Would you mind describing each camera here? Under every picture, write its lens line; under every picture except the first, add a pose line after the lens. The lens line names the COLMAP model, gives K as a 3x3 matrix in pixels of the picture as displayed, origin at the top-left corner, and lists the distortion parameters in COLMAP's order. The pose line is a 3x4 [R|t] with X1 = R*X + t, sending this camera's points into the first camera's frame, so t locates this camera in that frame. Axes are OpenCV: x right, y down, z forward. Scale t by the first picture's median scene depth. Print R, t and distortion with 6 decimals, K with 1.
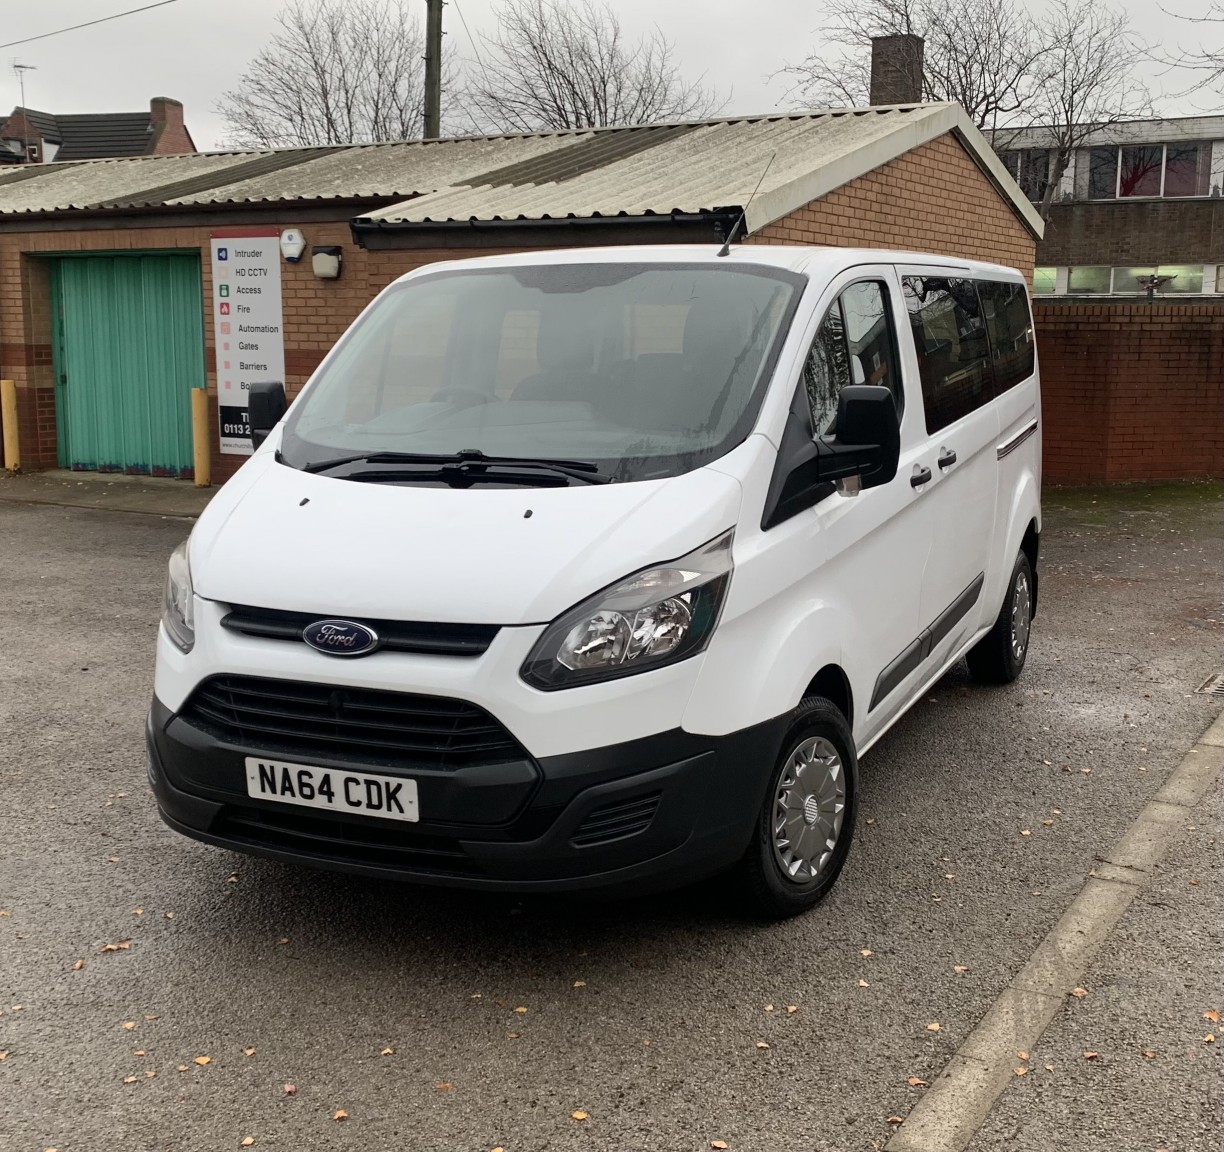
lens RADIAL K [[1531.4, 0, 574.6], [0, 1531.4, 575.9], [0, 0, 1]] dist [0.019105, 0.000000]
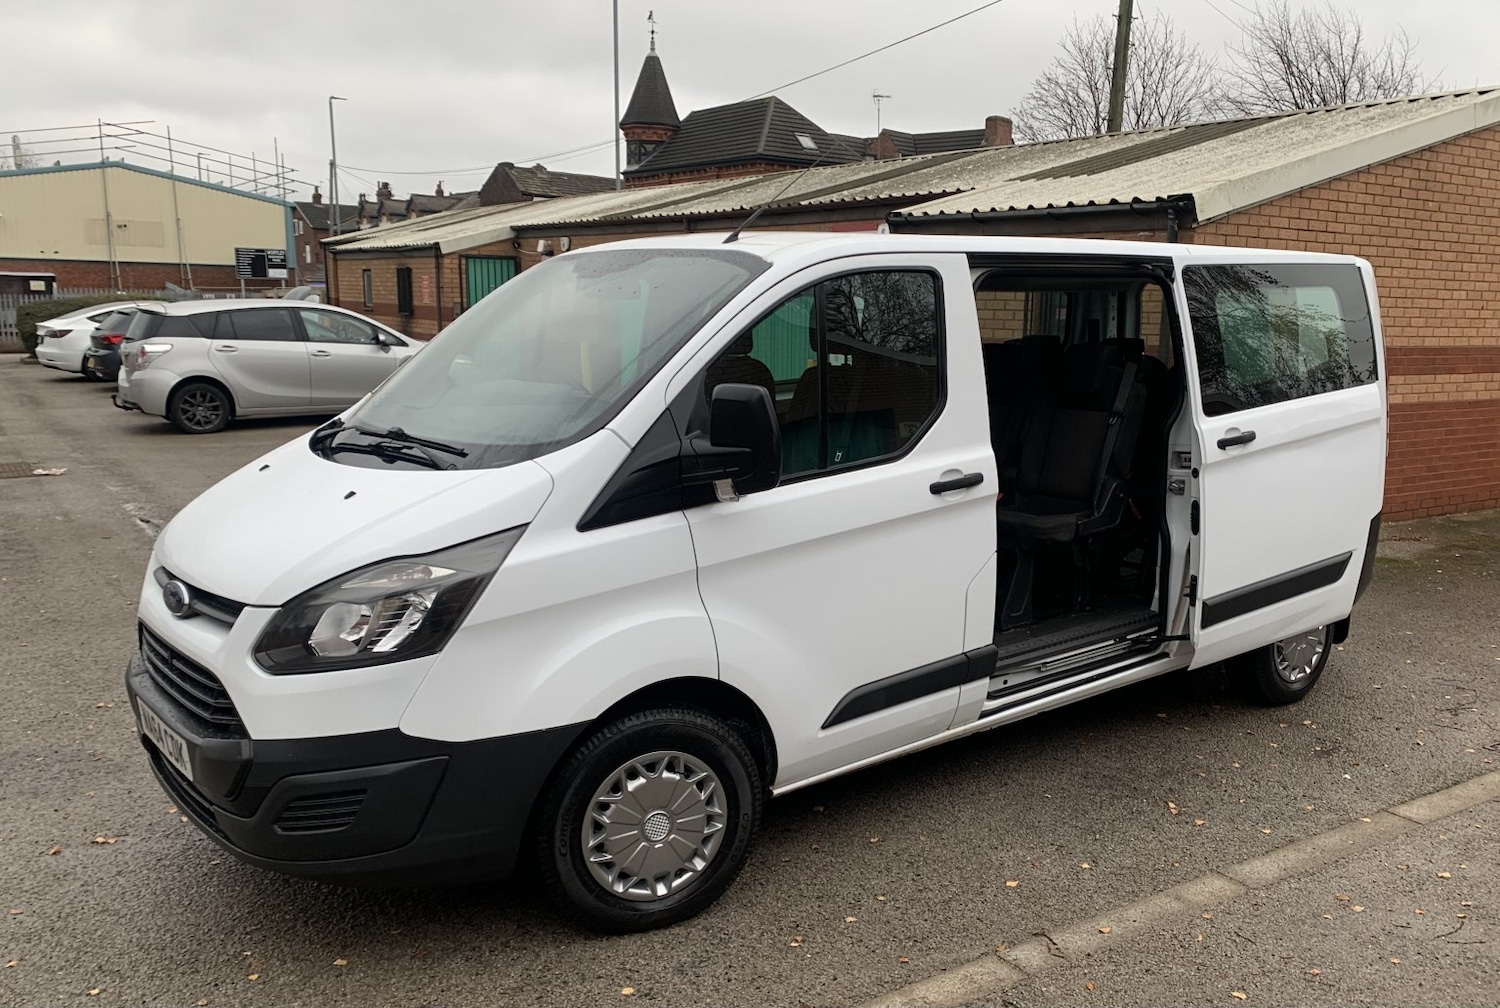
lens RADIAL K [[1275.7, 0, 801.8], [0, 1275.7, 517.7], [0, 0, 1]] dist [0.024337, -0.036328]
pose [[0.915741, 0.081876, -0.393339, 0.337722], [-0.080446, 0.996555, 0.020151, -0.038921], [0.393634, 0.013189, 0.919173, 0.197172]]
